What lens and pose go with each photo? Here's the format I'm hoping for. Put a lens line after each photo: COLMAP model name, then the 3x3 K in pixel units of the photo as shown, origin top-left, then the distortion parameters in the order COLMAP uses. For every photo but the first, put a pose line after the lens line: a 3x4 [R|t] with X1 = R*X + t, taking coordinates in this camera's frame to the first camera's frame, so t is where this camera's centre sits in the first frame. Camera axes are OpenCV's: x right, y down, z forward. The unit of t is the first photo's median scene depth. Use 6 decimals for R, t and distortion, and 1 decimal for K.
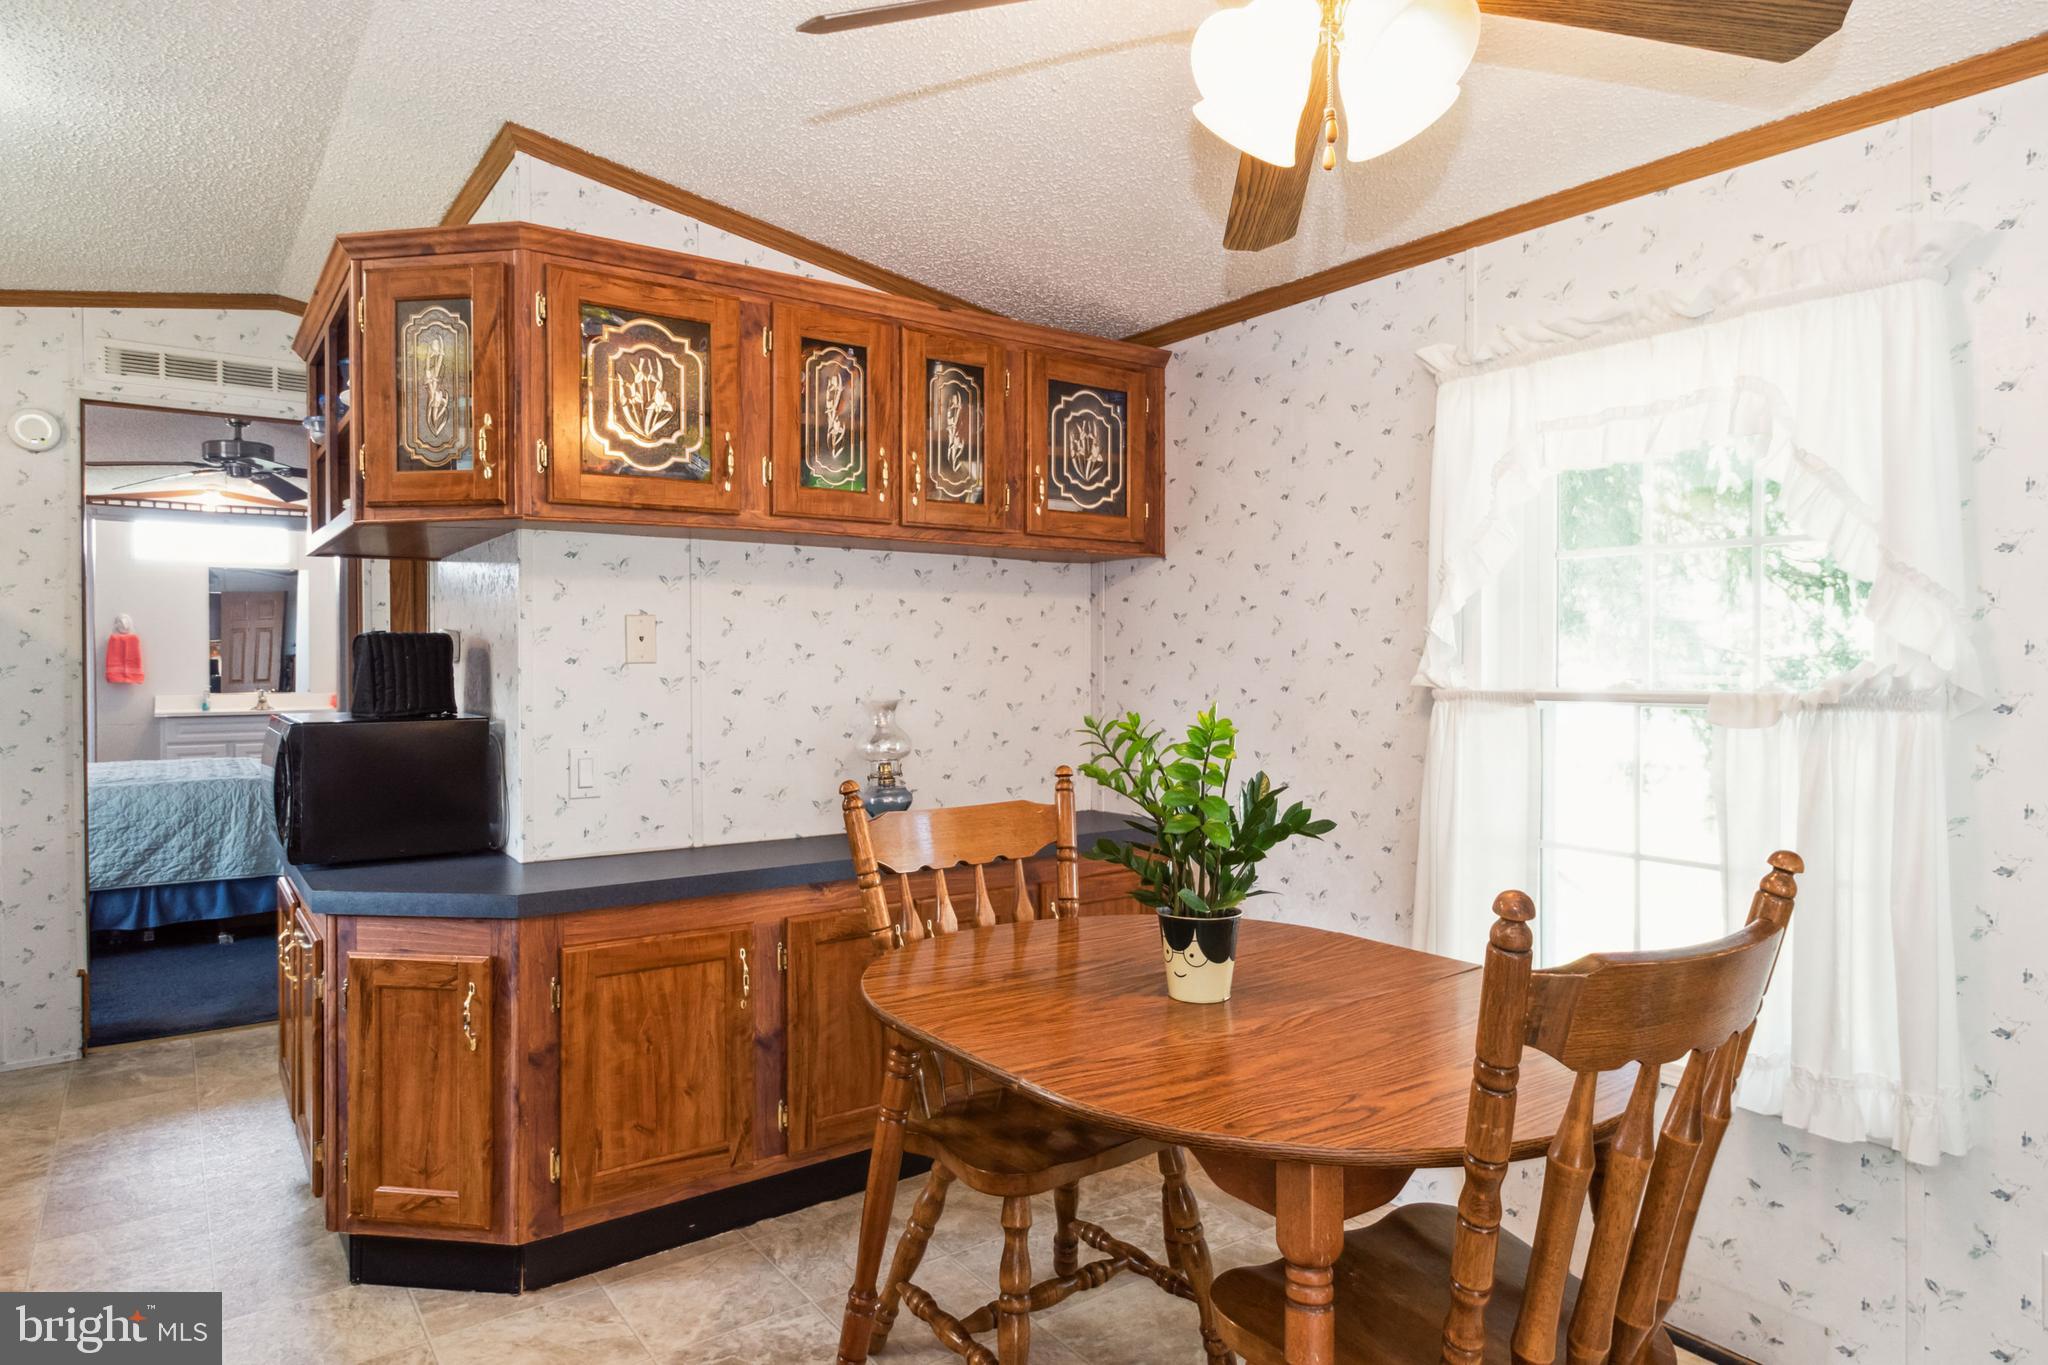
lens RADIAL K [[1189.7, 0, 1026.0], [0, 1189.7, 667.6], [0, 0, 1]] dist [0.005342, -0.004648]
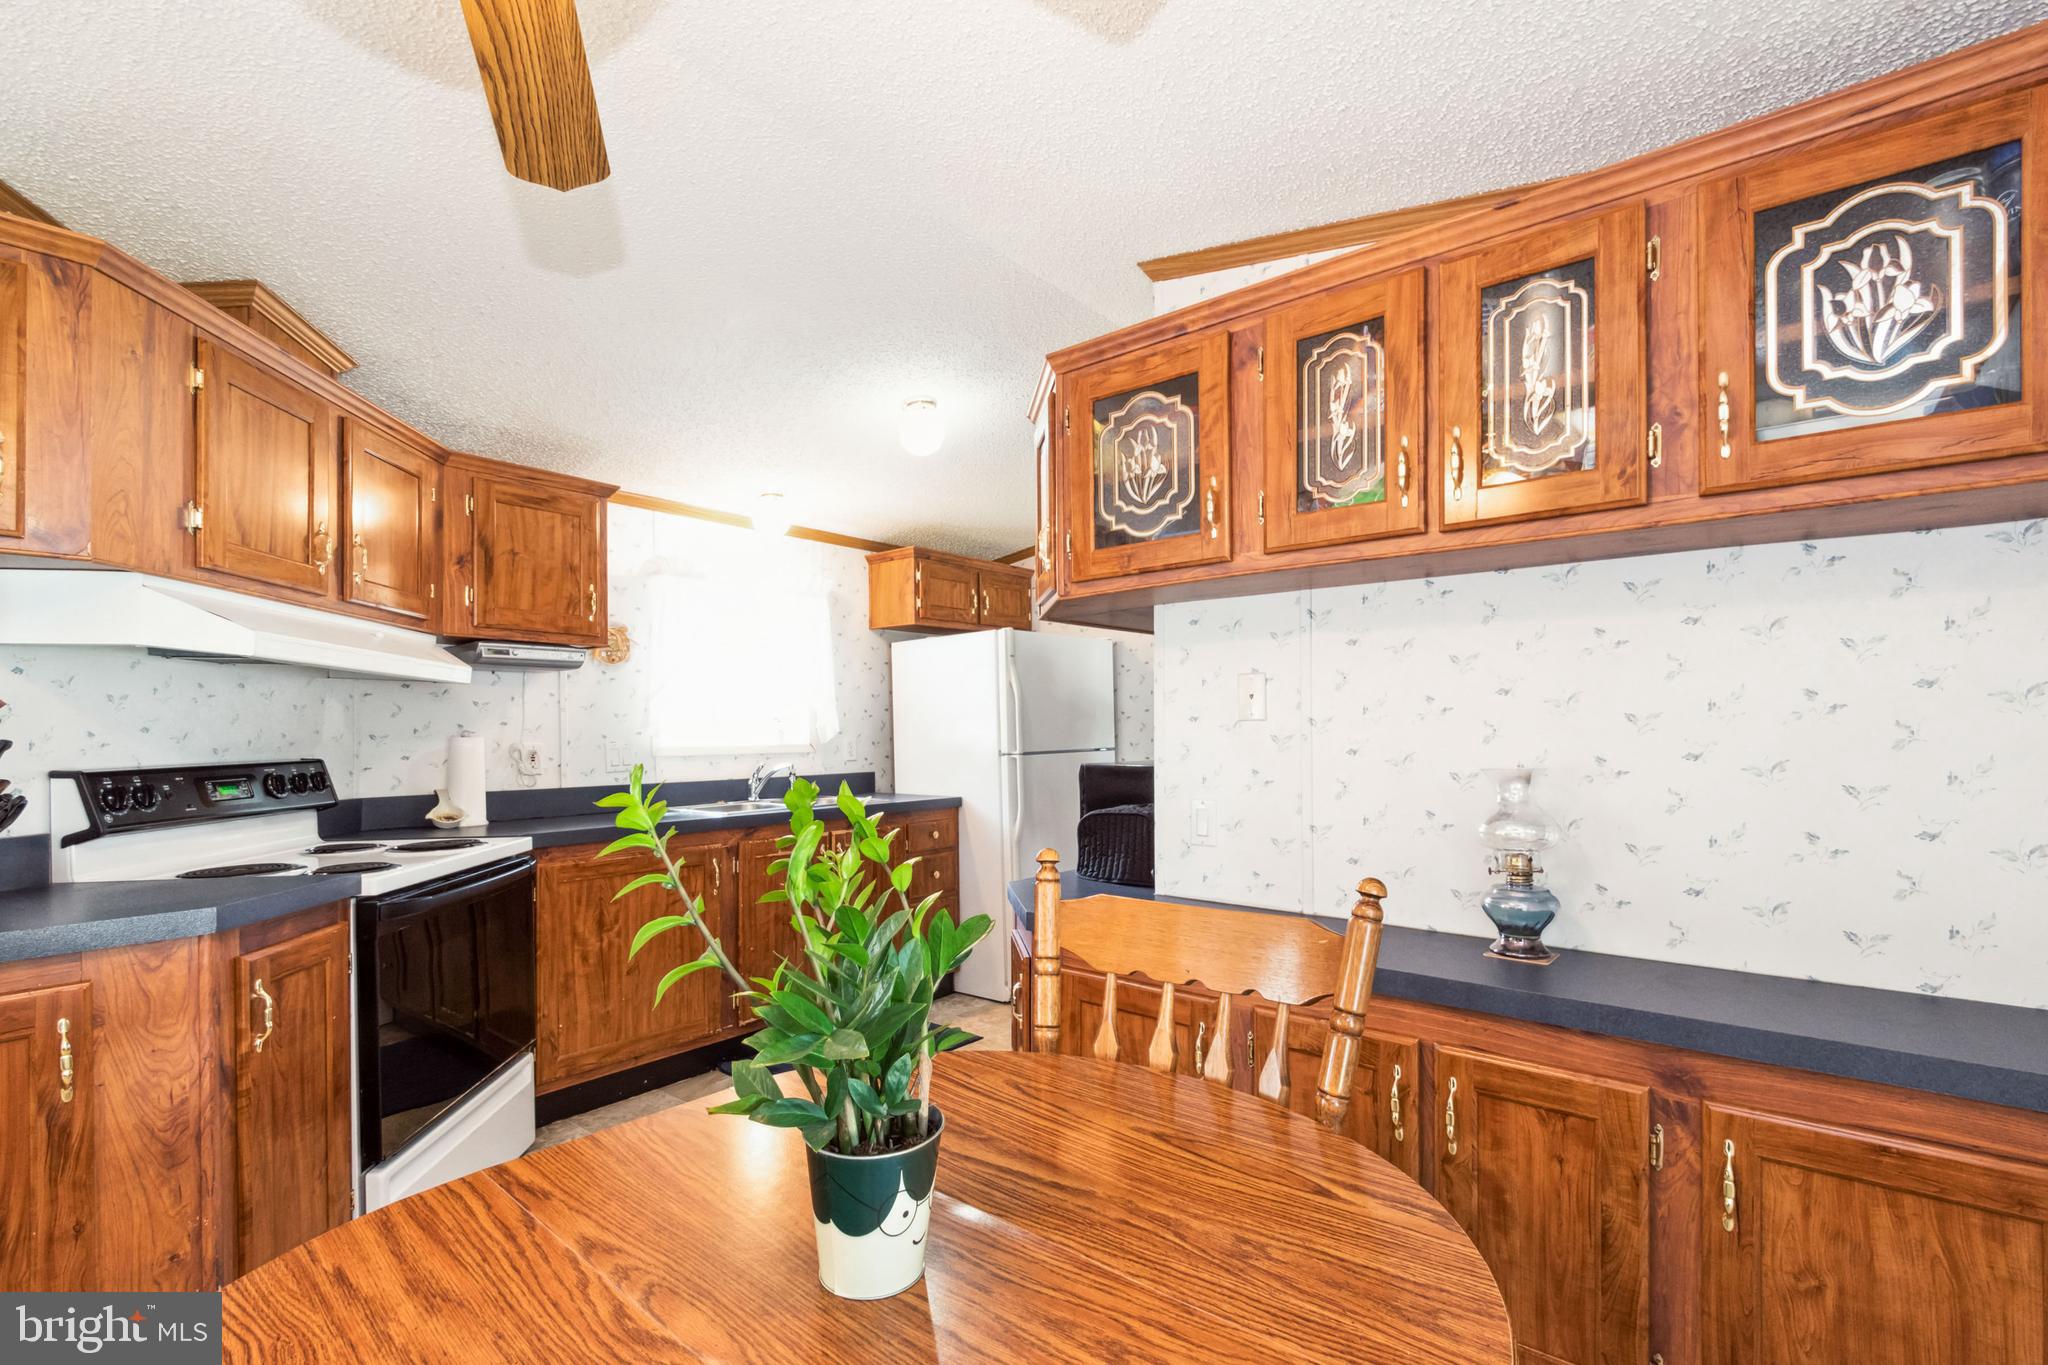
lens RADIAL K [[921.4, 0, 1018.7], [0, 921.4, 724.1], [0, 0, 1]] dist [-0.000650, -0.001466]
pose [[0.252586, -0.005101, -0.967561, 0.410433], [-0.003947, 0.999972, -0.006302, 0.005374], [0.967566, 0.005411, 0.252559, 0.644588]]
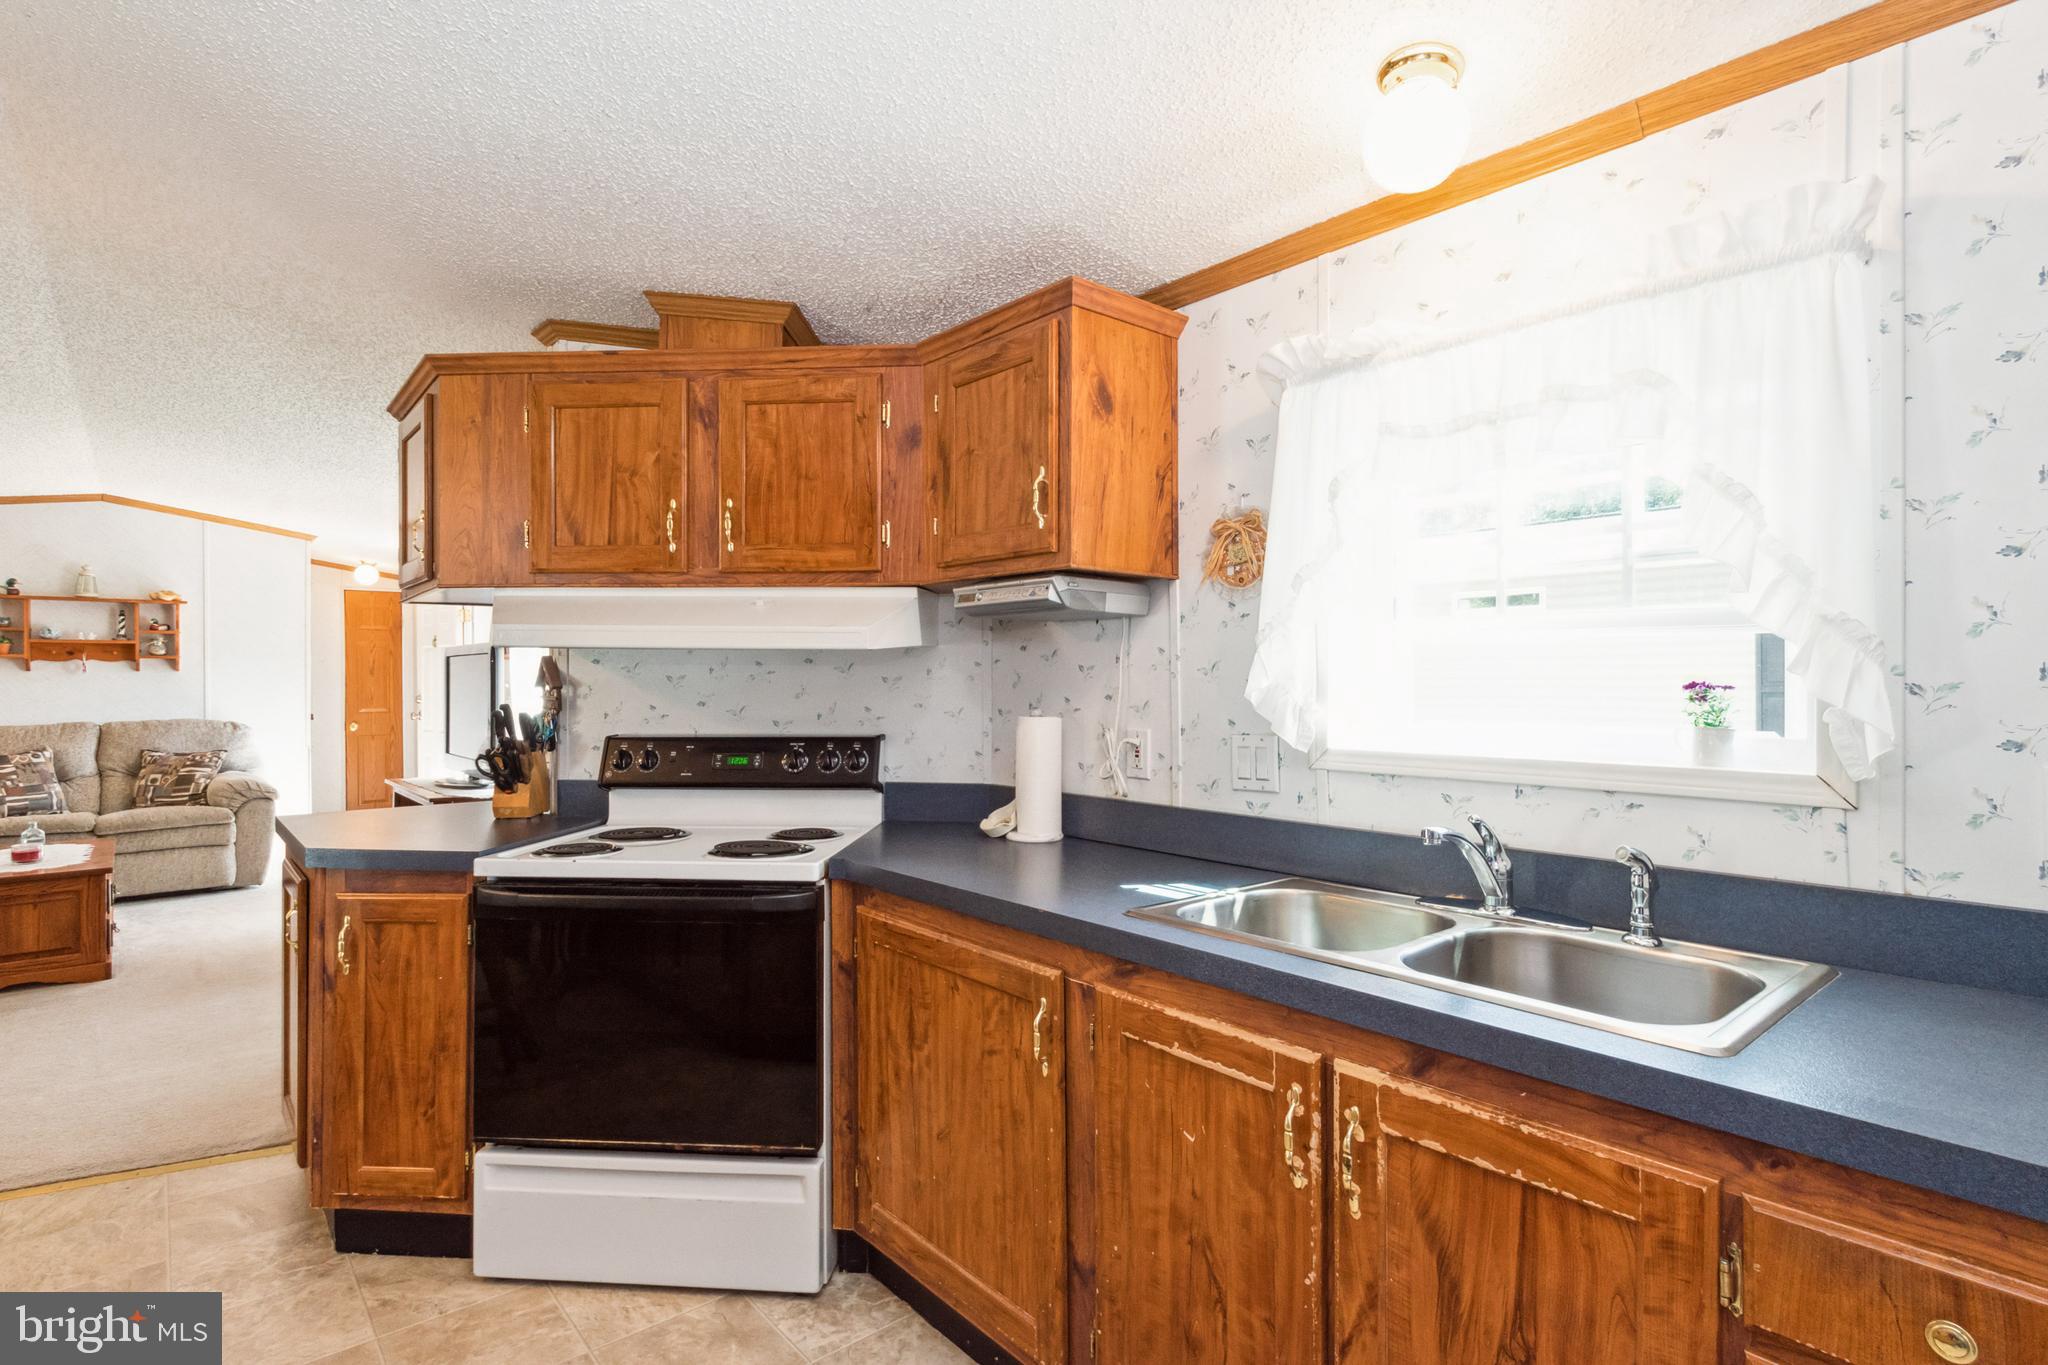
lens RADIAL K [[1012.4, 0, 1019.8], [0, 1012.4, 680.1], [0, 0, 1]] dist [0.002872, -0.000087]
pose [[-0.997149, 0.006249, -0.075204, -0.817589], [0.005495, 0.999933, 0.010237, -0.025424], [0.075263, 0.009794, -0.997116, 1.187529]]
